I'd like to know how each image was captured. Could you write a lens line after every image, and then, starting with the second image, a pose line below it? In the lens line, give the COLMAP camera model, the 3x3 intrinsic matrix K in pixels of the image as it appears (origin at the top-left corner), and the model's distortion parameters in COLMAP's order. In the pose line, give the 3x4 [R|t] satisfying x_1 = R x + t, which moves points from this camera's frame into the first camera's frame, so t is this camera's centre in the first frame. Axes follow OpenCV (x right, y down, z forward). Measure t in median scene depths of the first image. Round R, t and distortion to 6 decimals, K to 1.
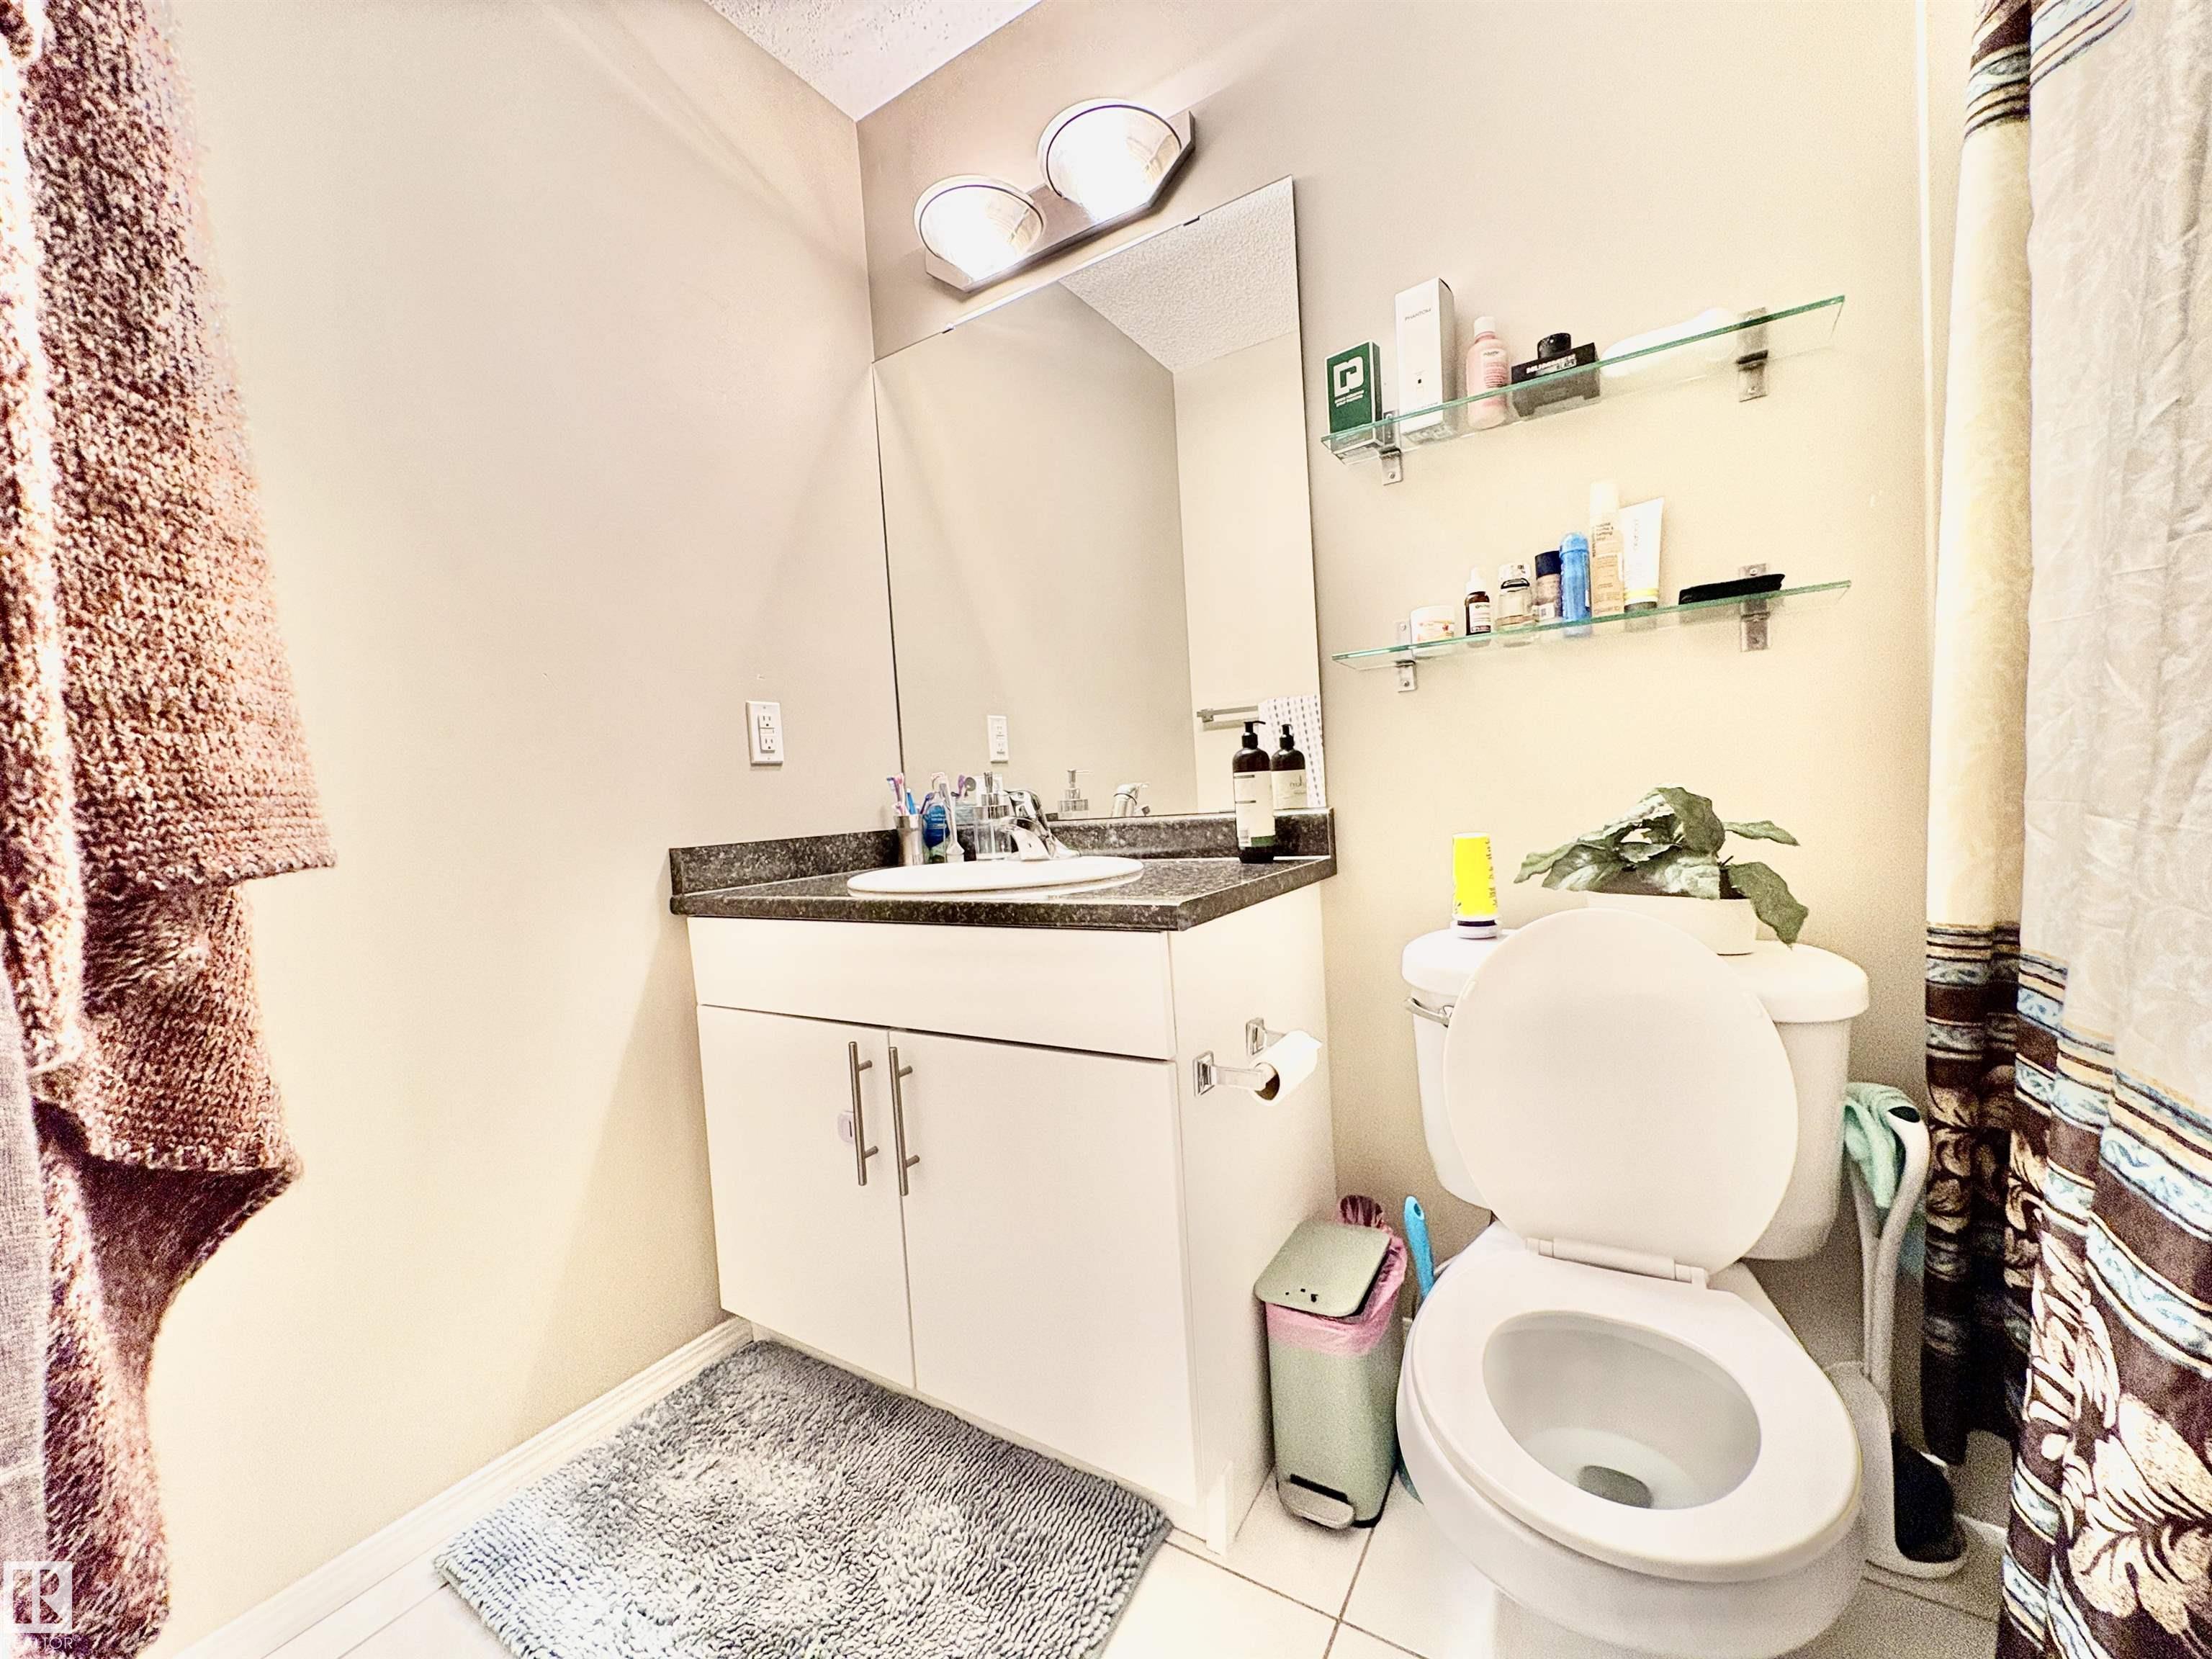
lens RADIAL K [[879.0, 0, 1104.3], [0, 879.0, 838.4], [0, 0, 1]] dist [0.001081, 0.000018]
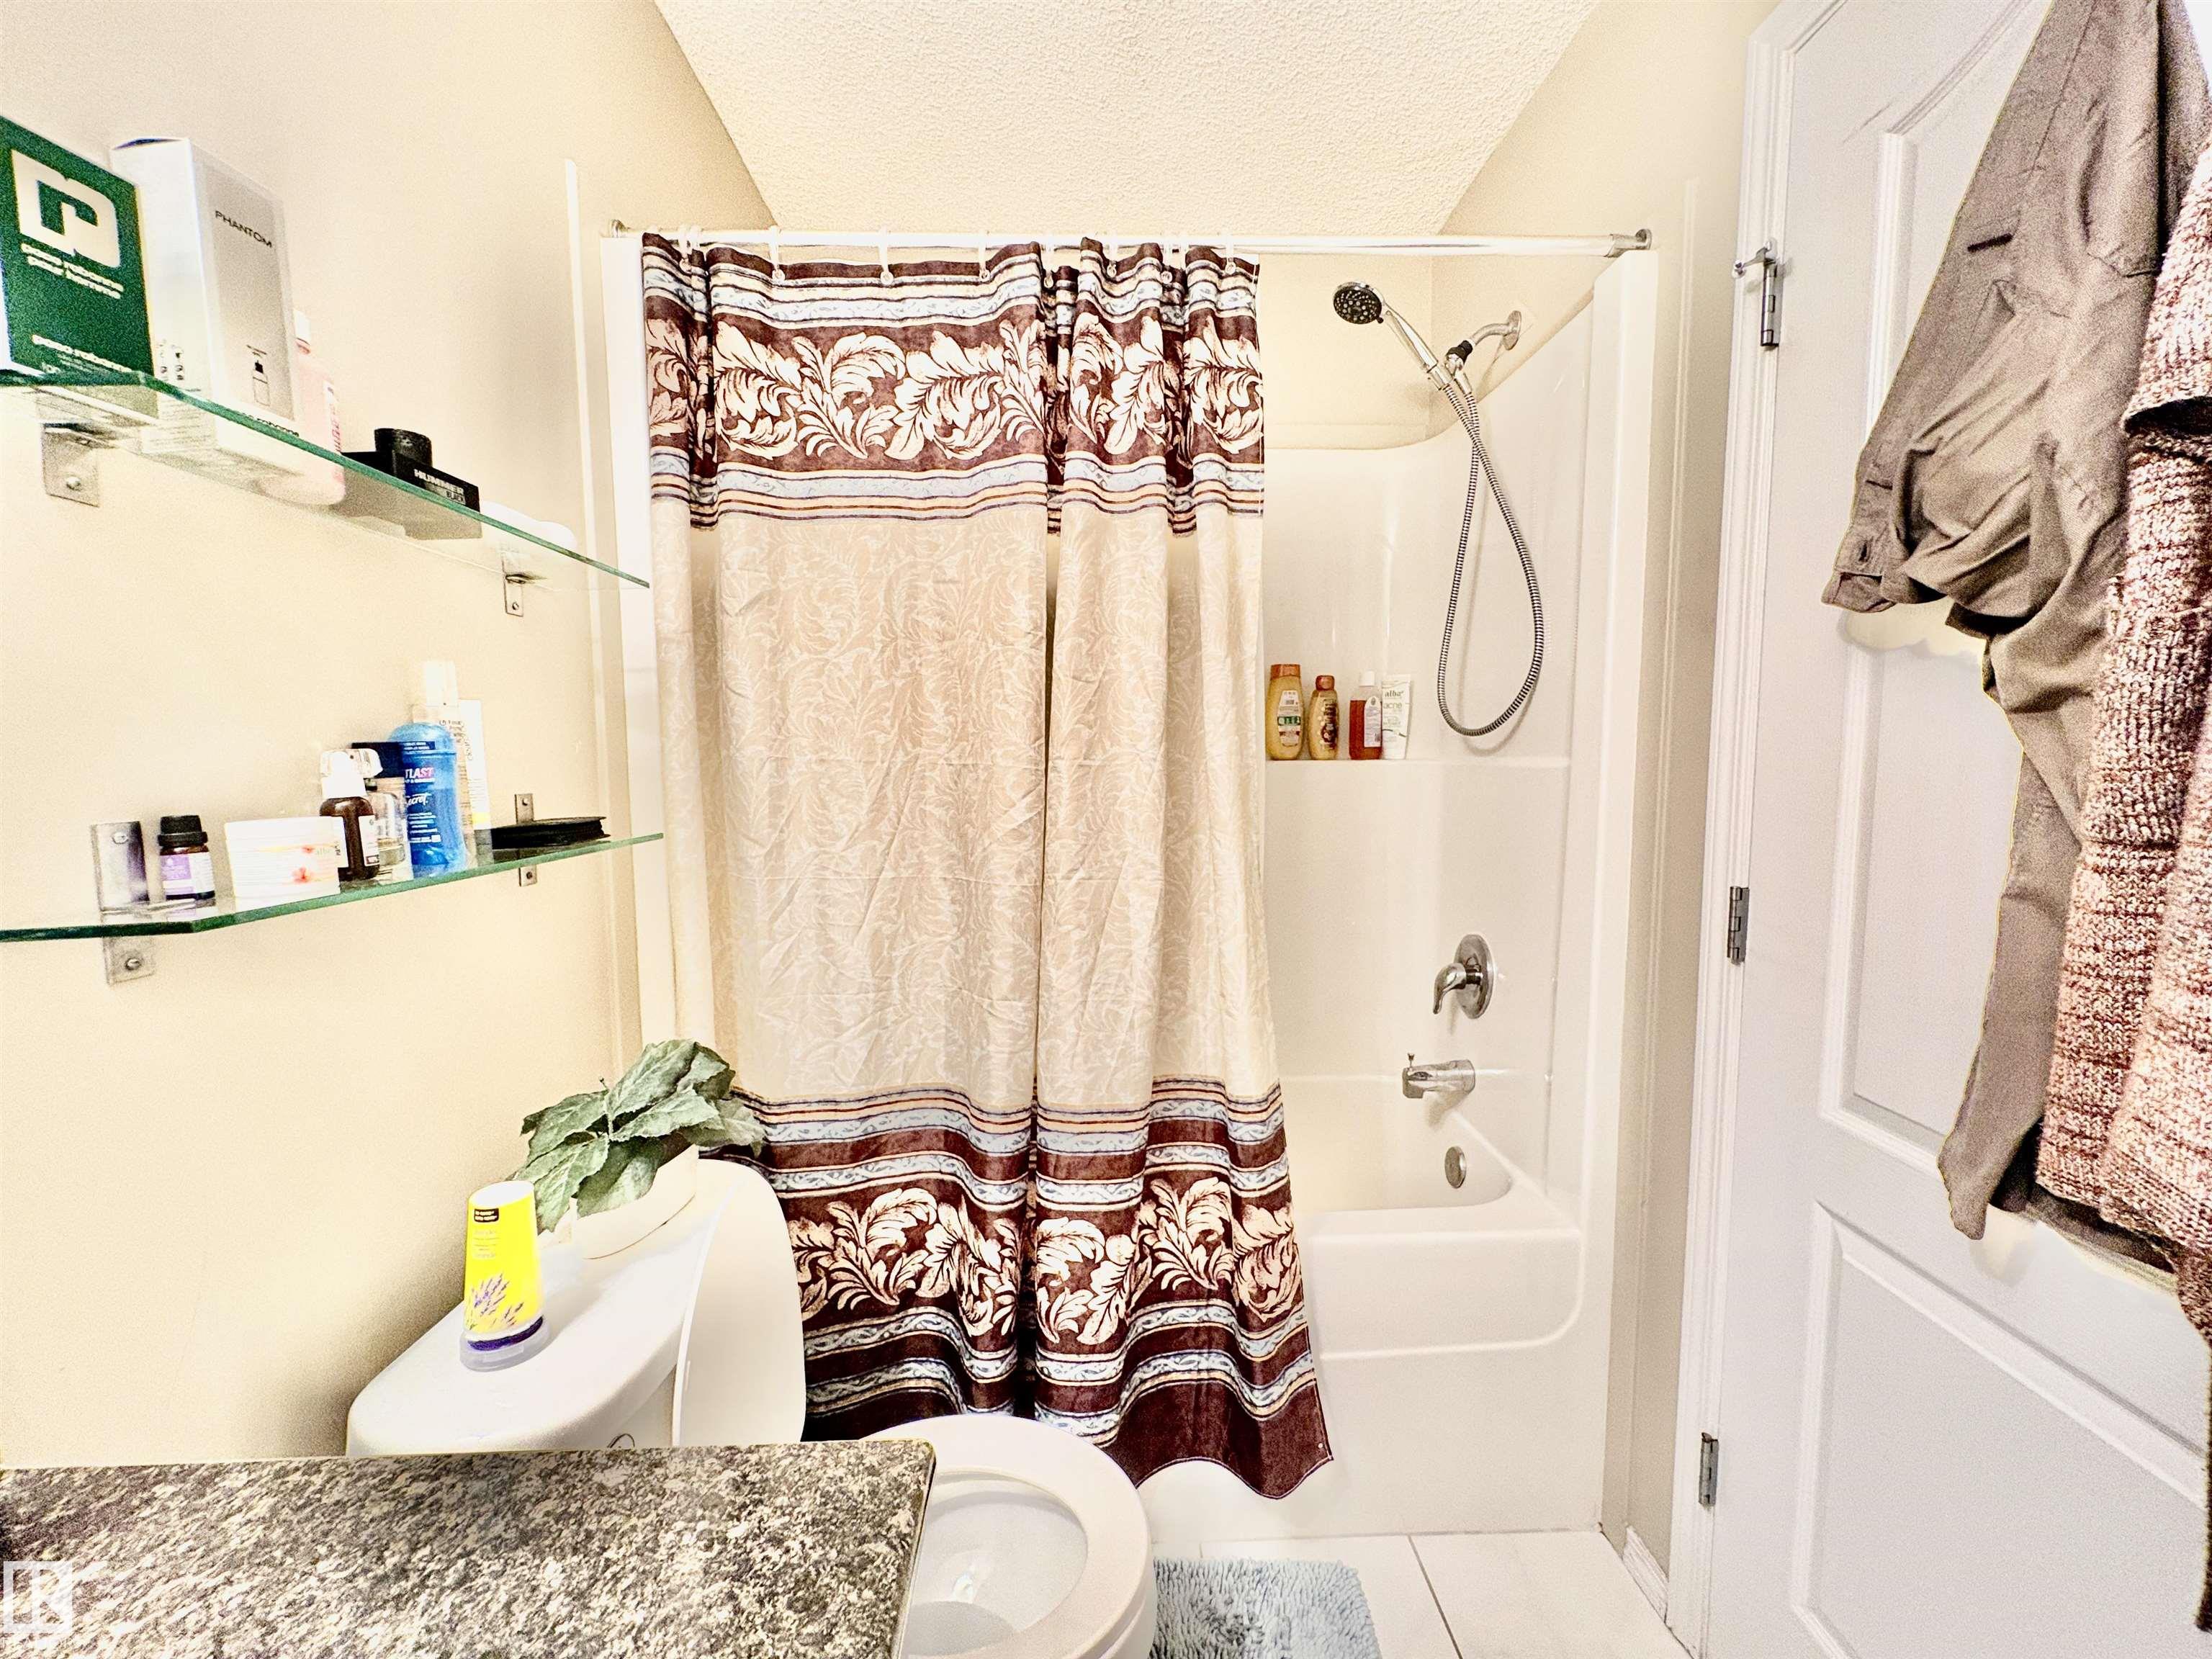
lens RADIAL K [[879.0, 0, 1109.2], [0, 879.0, 831.8], [0, 0, 1]] dist [0.001081, 0.000018]
pose [[-0.538666, 0.001531, 0.842518, -0.305533], [0.087031, 0.994750, 0.053836, -0.233606], [-0.838012, 0.102325, -0.535971, 0.854247]]
